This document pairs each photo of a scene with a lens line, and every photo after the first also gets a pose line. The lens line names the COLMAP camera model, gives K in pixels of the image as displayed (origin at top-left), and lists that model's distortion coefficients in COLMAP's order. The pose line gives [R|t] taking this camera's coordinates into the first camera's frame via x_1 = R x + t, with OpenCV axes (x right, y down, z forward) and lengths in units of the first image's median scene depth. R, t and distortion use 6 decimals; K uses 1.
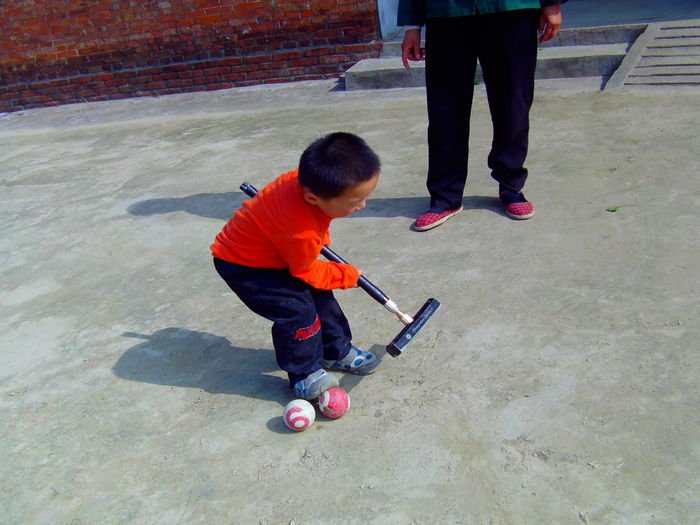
lens RADIAL K [[558.9, 0, 350.0], [0, 558.9, 262.5], [0, 0, 1]] dist [-0.120465, 0.016981]
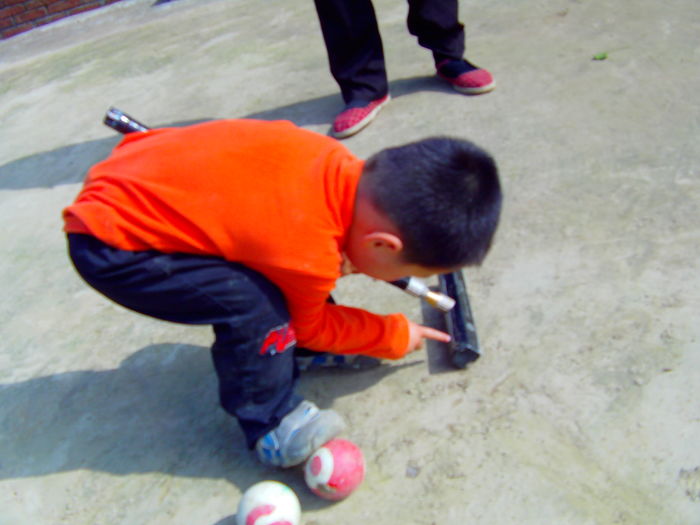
lens RADIAL K [[489.0, 0, 349.2], [0, 489.0, 269.2], [0, 0, 1]] dist [-0.018349, -0.002878]
pose [[0.942679, -0.239736, 0.232127, -0.052526], [0.197490, 0.961515, 0.191014, -0.013074], [-0.268986, -0.134222, 0.953746, 0.389422]]
